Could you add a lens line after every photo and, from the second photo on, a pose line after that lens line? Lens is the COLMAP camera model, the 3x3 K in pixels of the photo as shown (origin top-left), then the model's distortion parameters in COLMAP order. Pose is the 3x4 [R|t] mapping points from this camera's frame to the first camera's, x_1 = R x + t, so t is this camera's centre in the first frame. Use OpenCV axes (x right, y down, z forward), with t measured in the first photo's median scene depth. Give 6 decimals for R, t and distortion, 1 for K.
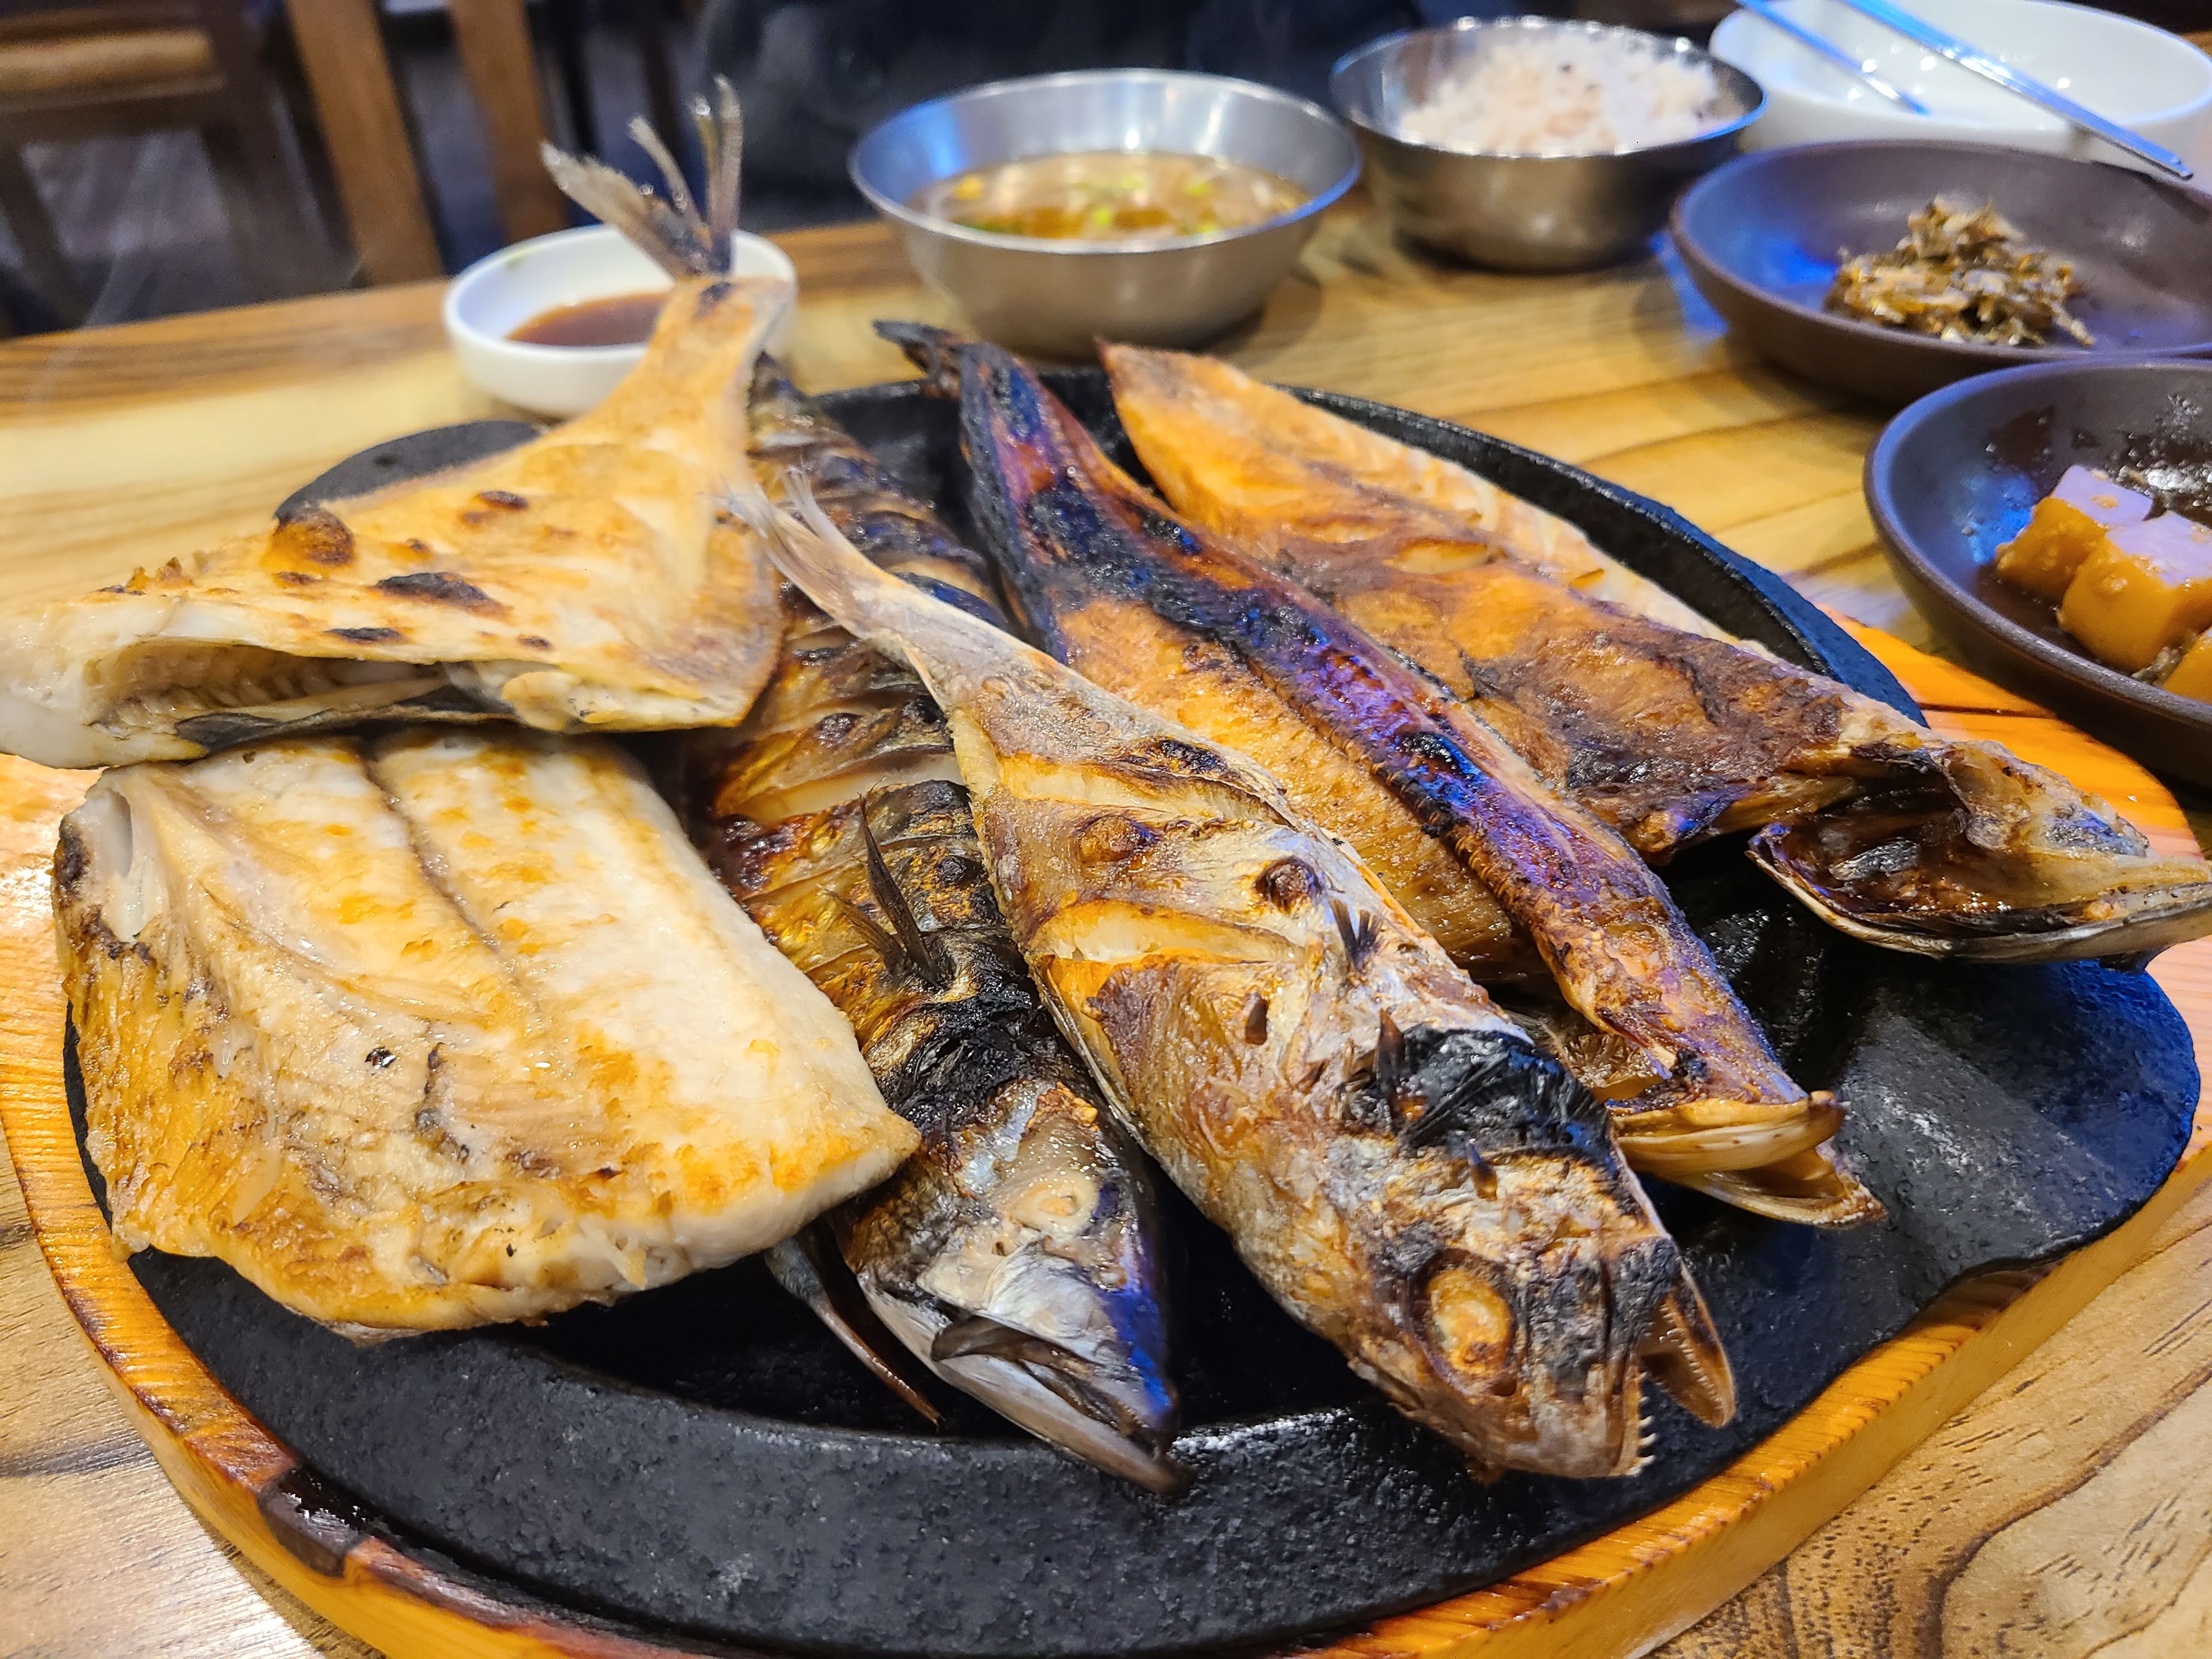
lens RADIAL K [[1628.1, 0, 1112.1], [0, 1628.1, 809.9], [0, 0, 1]] dist [0.002084, -0.000431]
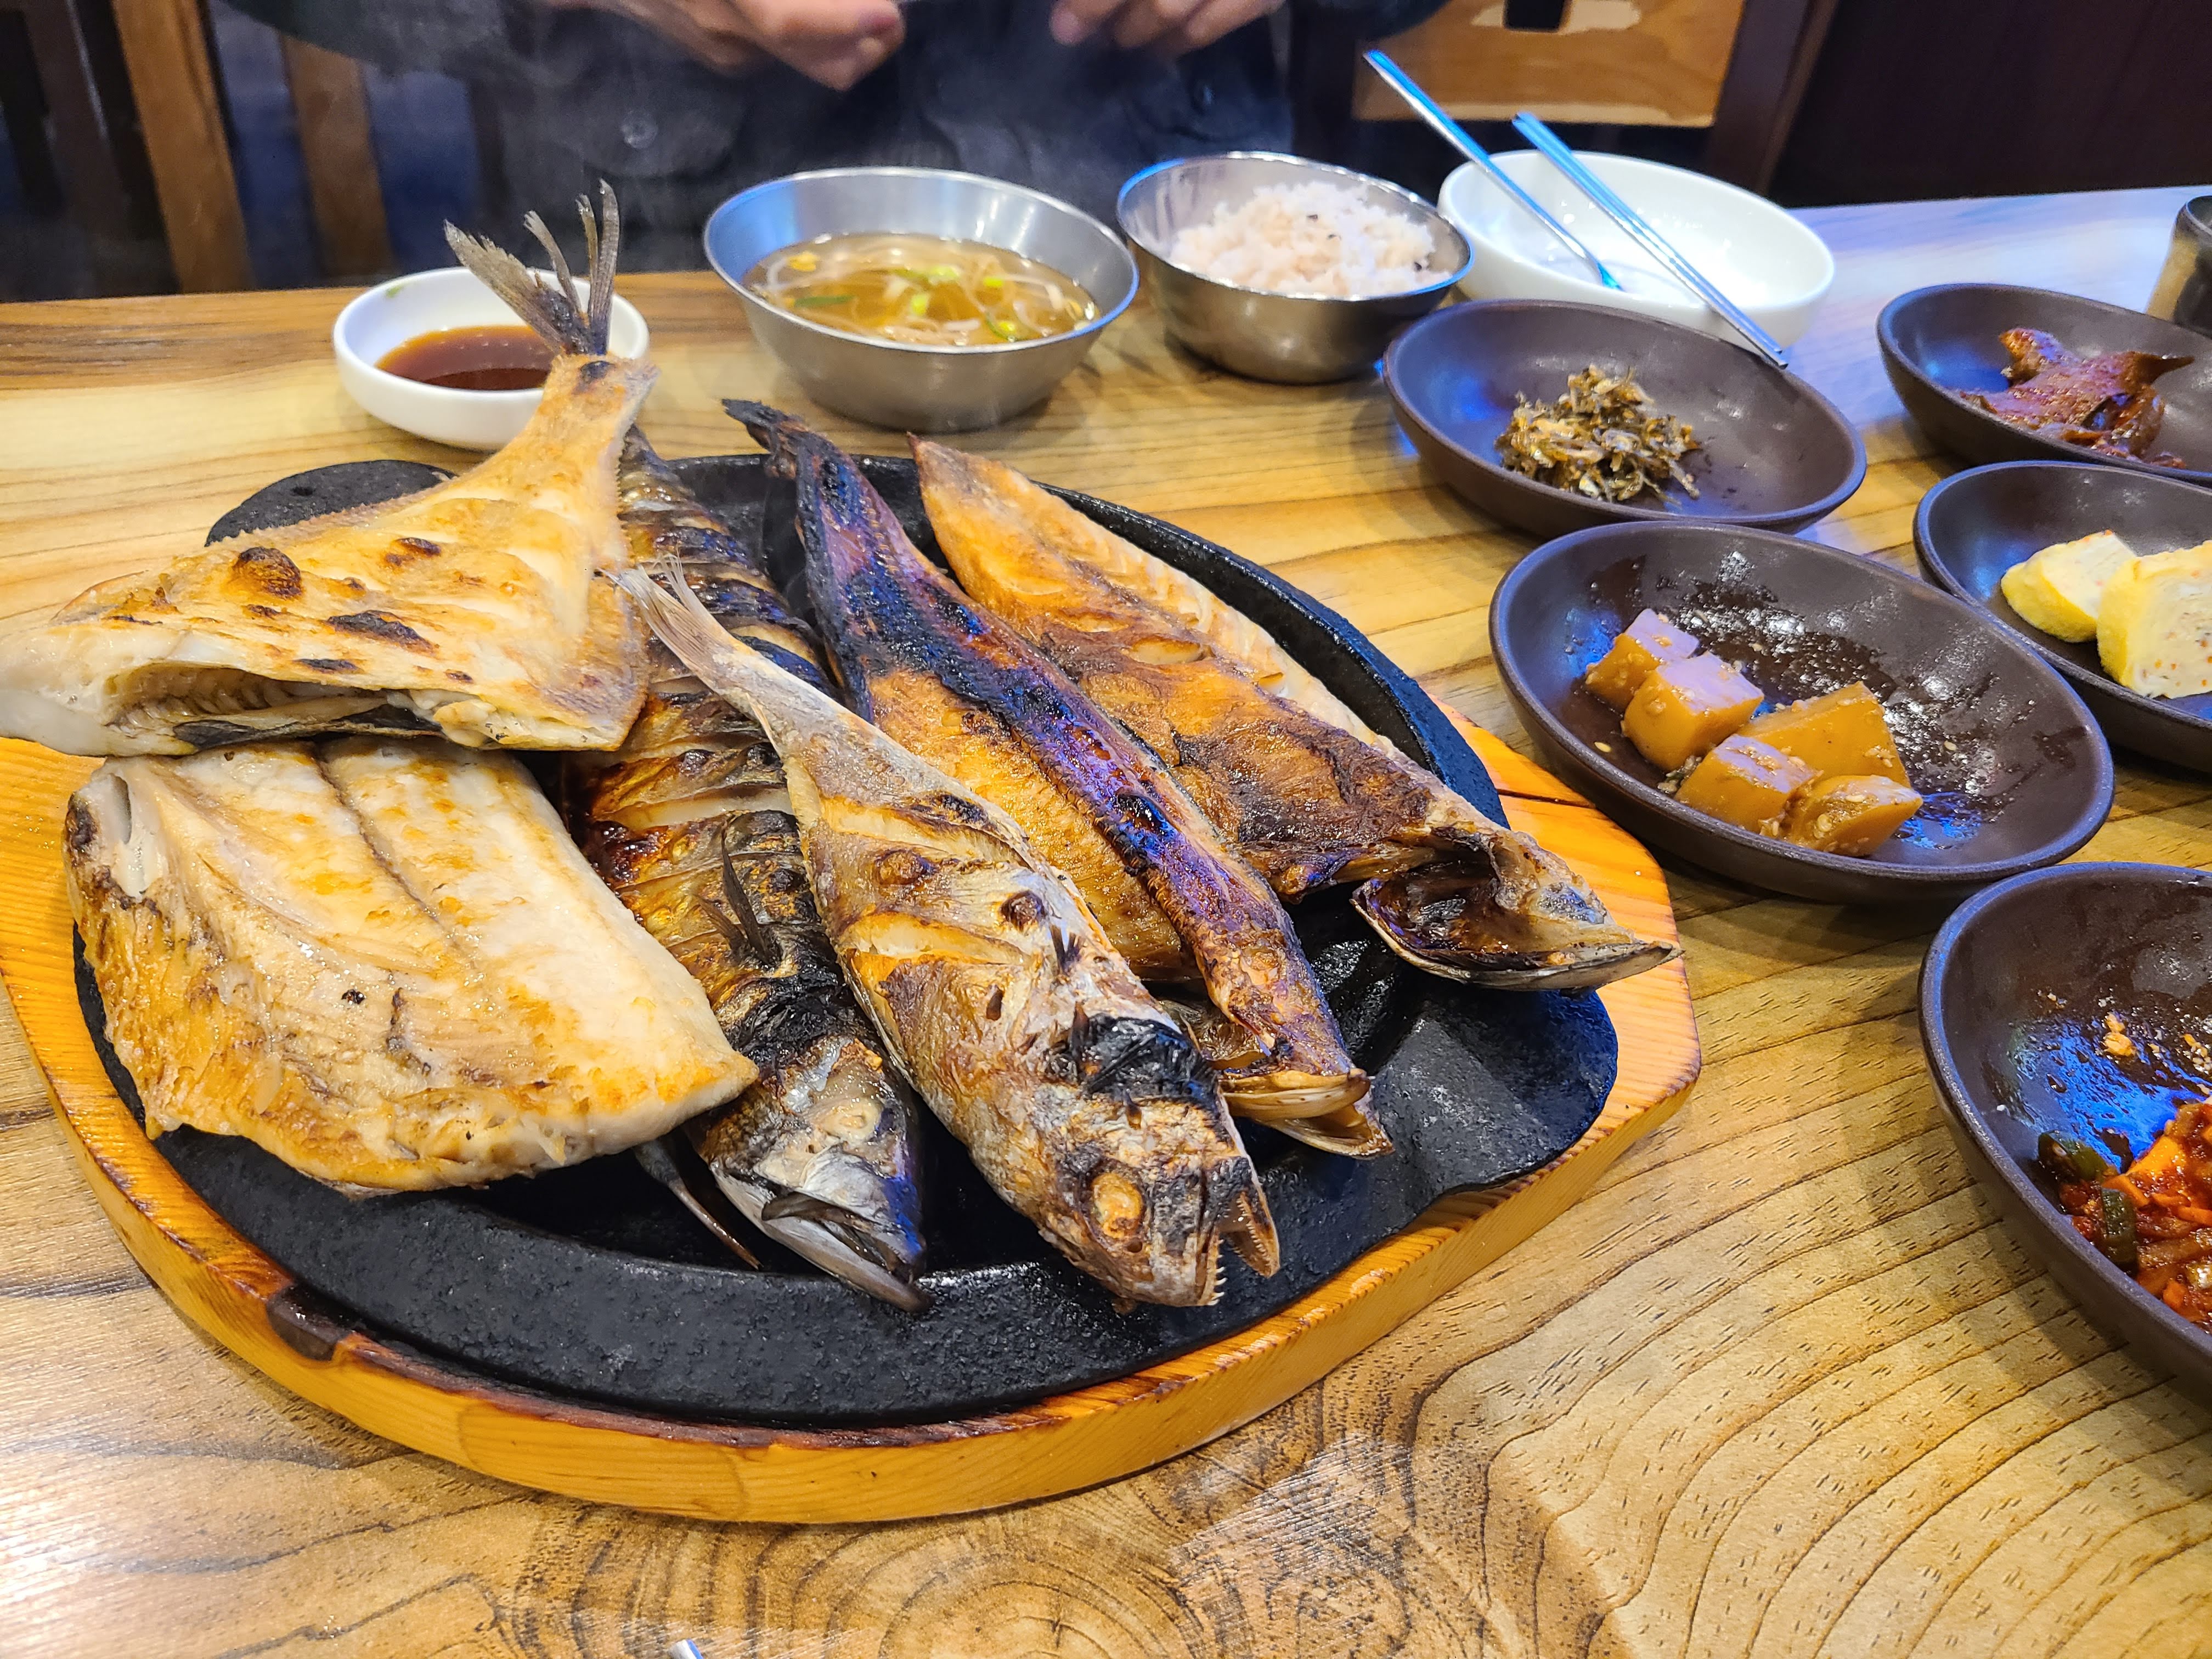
lens RADIAL K [[1517.4, 0, 1065.0], [0, 1517.4, 828.7], [0, 0, 1]] dist [0.009331, 0.006521]
pose [[0.990931, 0.064534, 0.117860, -0.017099], [-0.067709, 0.997437, 0.023128, -0.053842], [-0.116065, -0.030898, 0.992761, -0.304949]]
